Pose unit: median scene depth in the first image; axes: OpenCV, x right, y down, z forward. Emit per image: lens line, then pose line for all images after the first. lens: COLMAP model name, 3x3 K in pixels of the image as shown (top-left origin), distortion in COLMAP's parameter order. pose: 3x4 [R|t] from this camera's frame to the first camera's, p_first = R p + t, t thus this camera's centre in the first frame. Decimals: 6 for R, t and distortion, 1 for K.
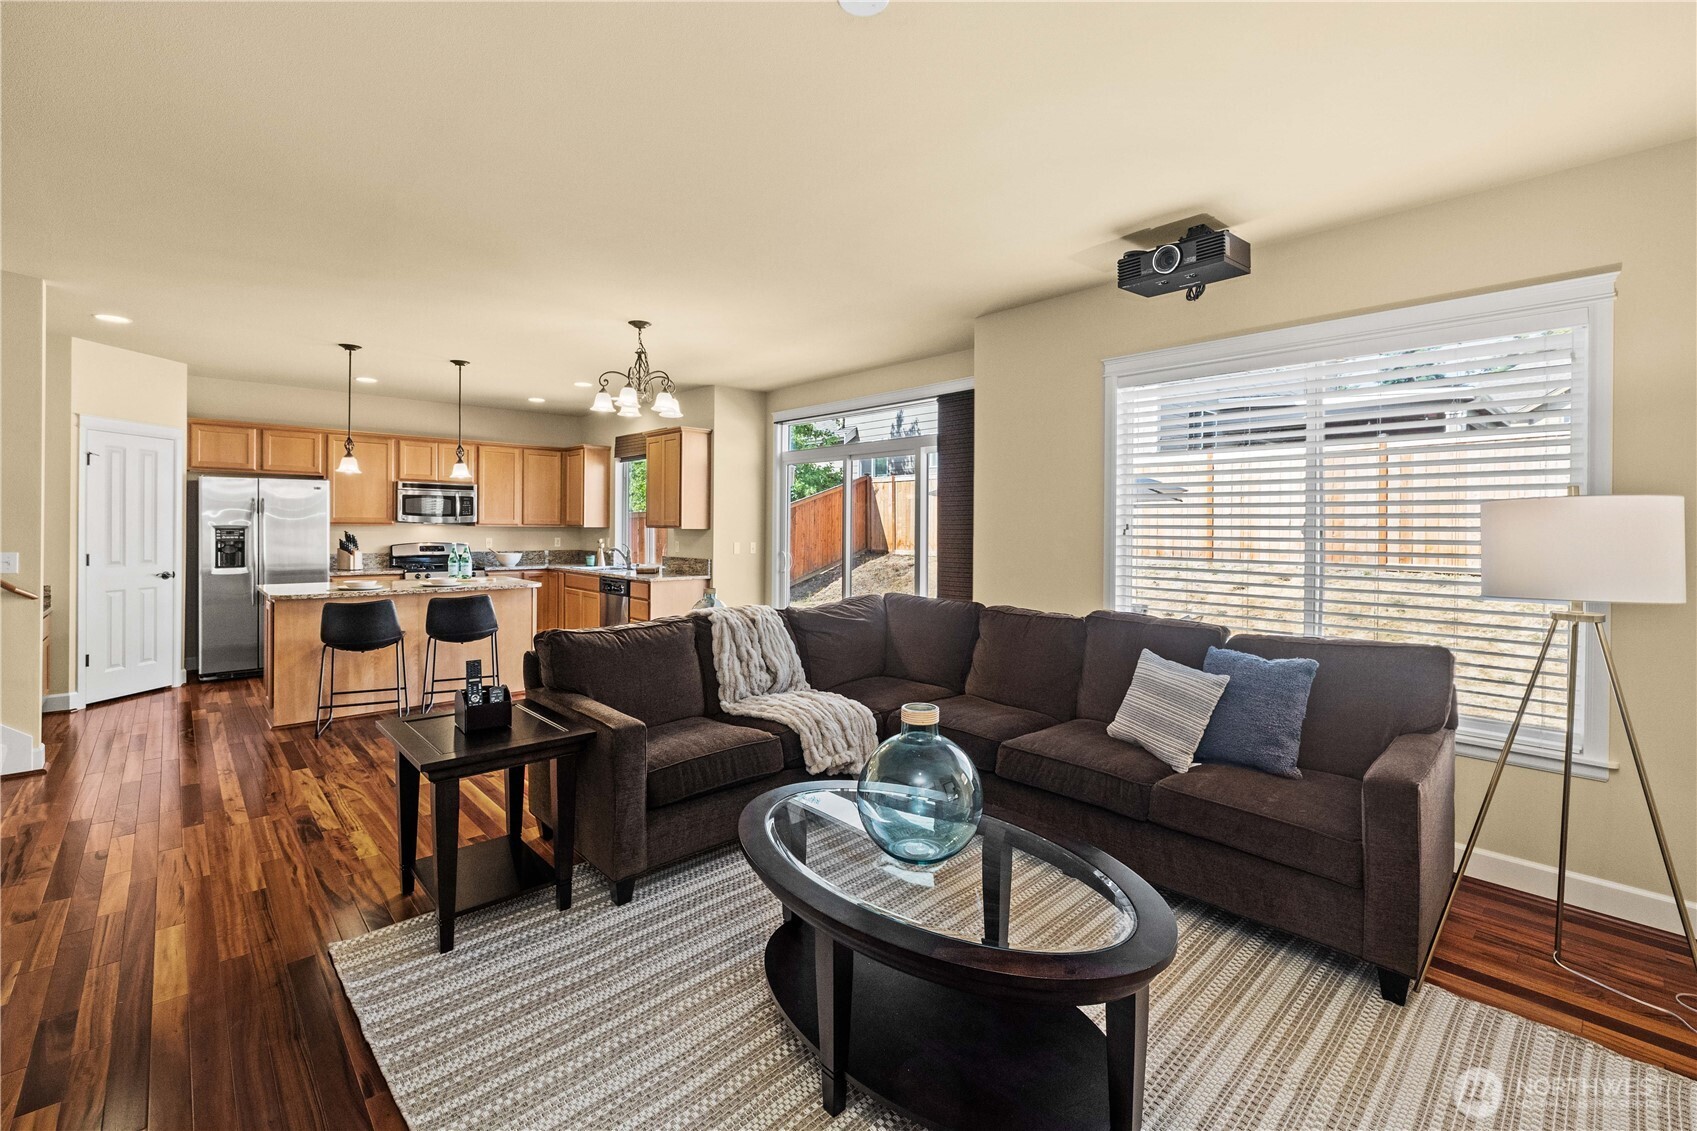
lens RADIAL K [[723.3, 0, 841.9], [0, 723.3, 537.5], [0, 0, 1]] dist [-0.000256, -0.000319]
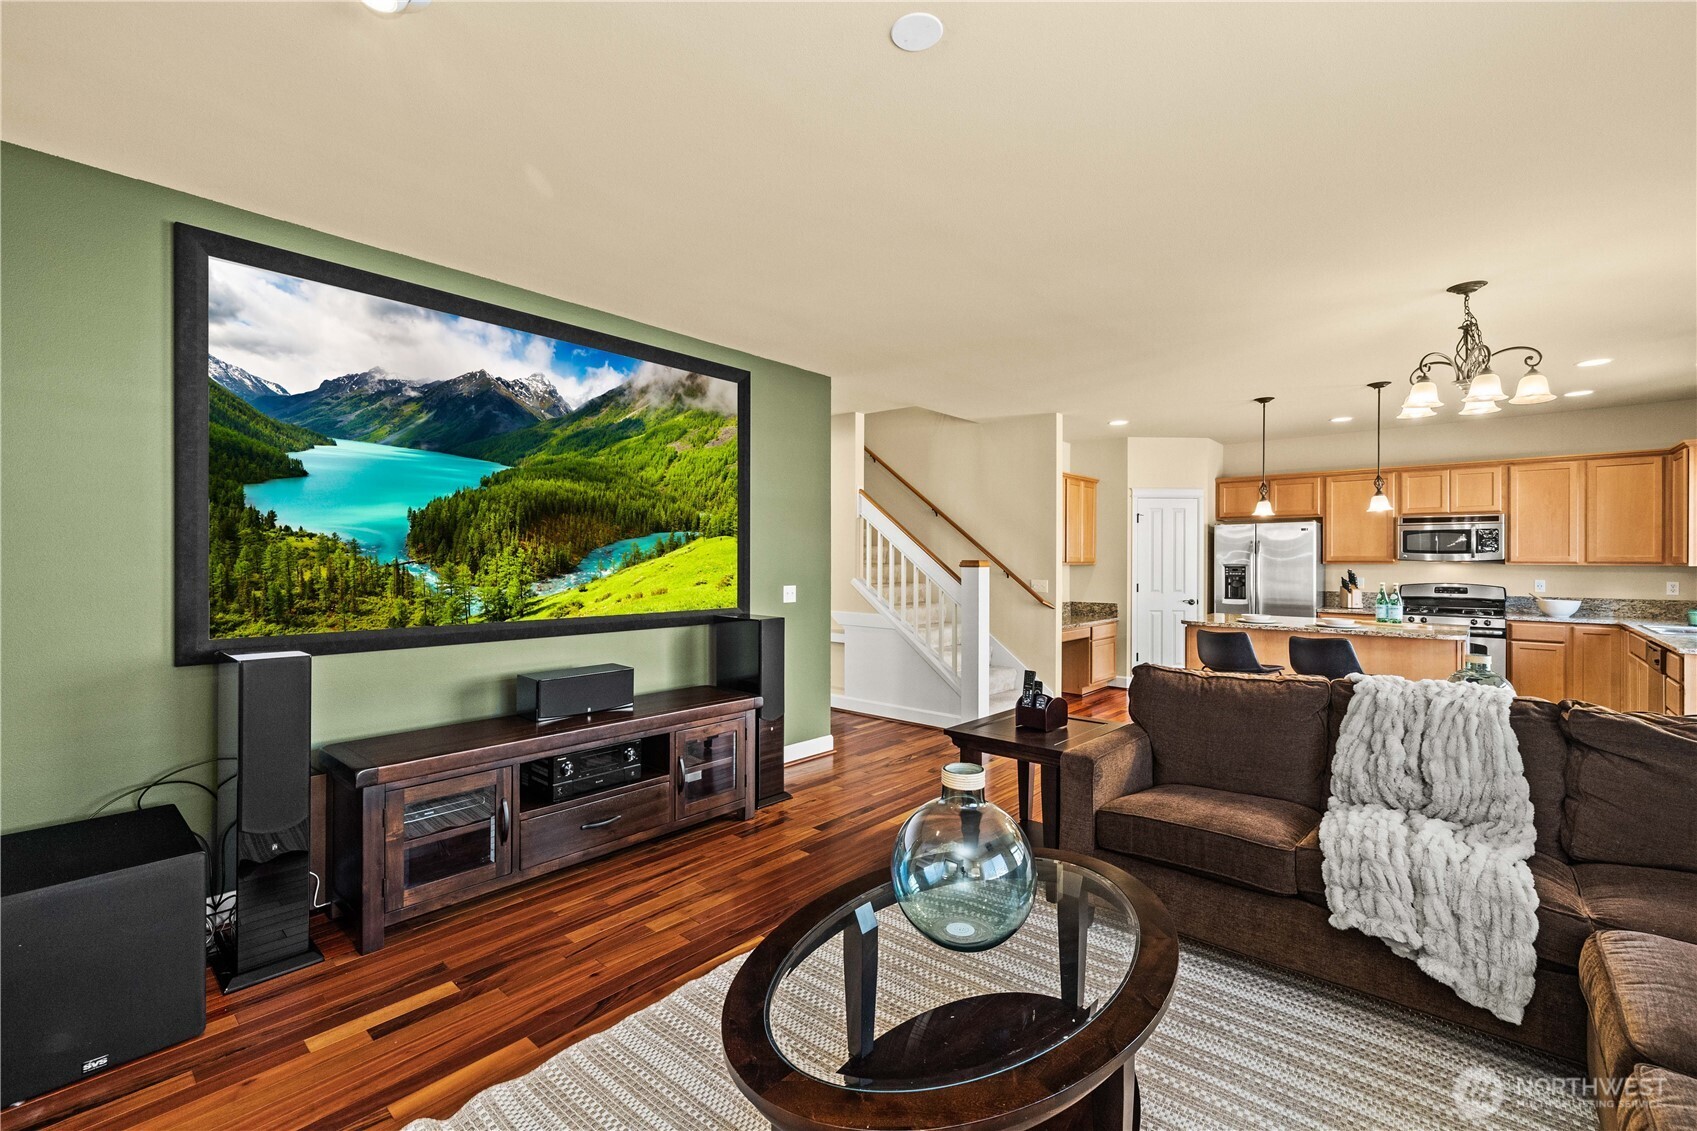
lens RADIAL K [[716.5, 0, 846.8], [0, 716.5, 548.9], [0, 0, 1]] dist [0.001083, 0.000129]
pose [[0.094494, -0.023690, -0.995244, 0.273890], [-0.017118, 0.999530, -0.025417, -0.000172], [0.995378, 0.019439, 0.094044, 0.223525]]
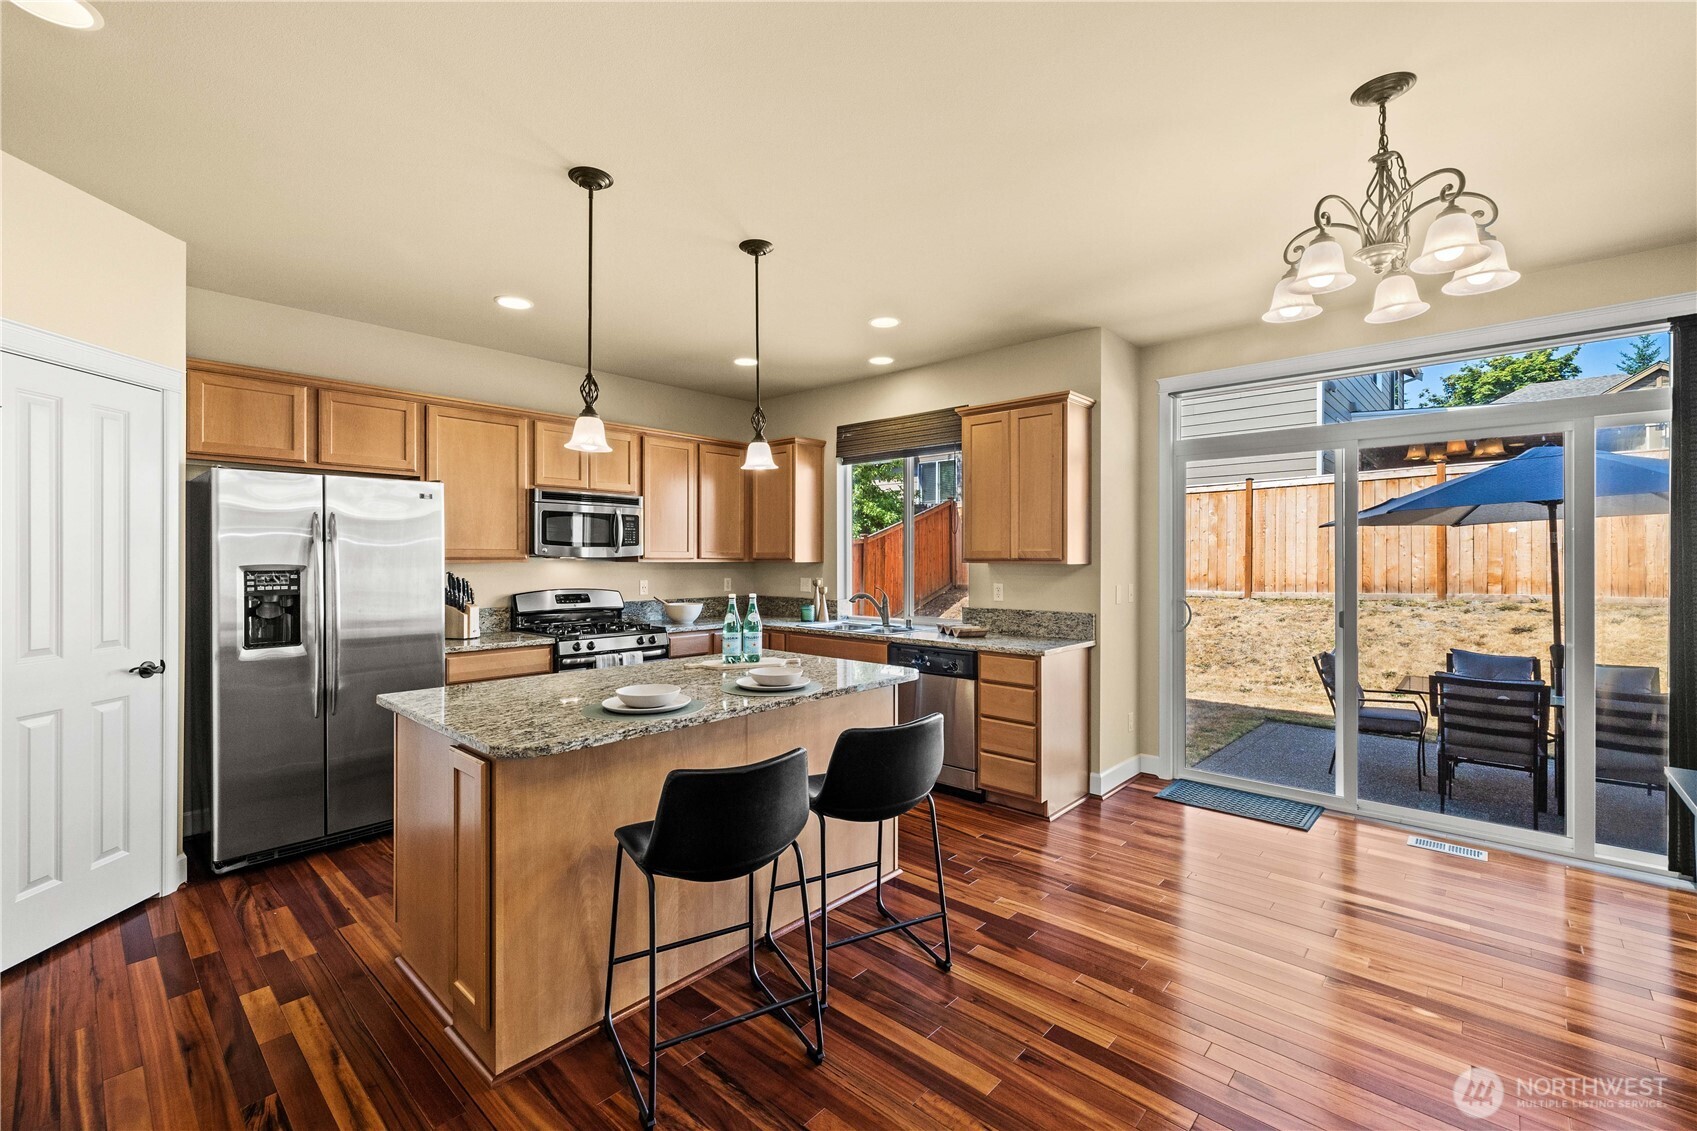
lens RADIAL K [[720.5, 0, 848.5], [0, 720.5, 565.5], [0, 0, 1]] dist [0.001278, 0.000236]
pose [[0.996588, -0.007630, 0.082181, -0.452109], [0.008068, 0.999955, -0.005007, -0.009663], [-0.082139, 0.005653, 0.996605, 0.428044]]
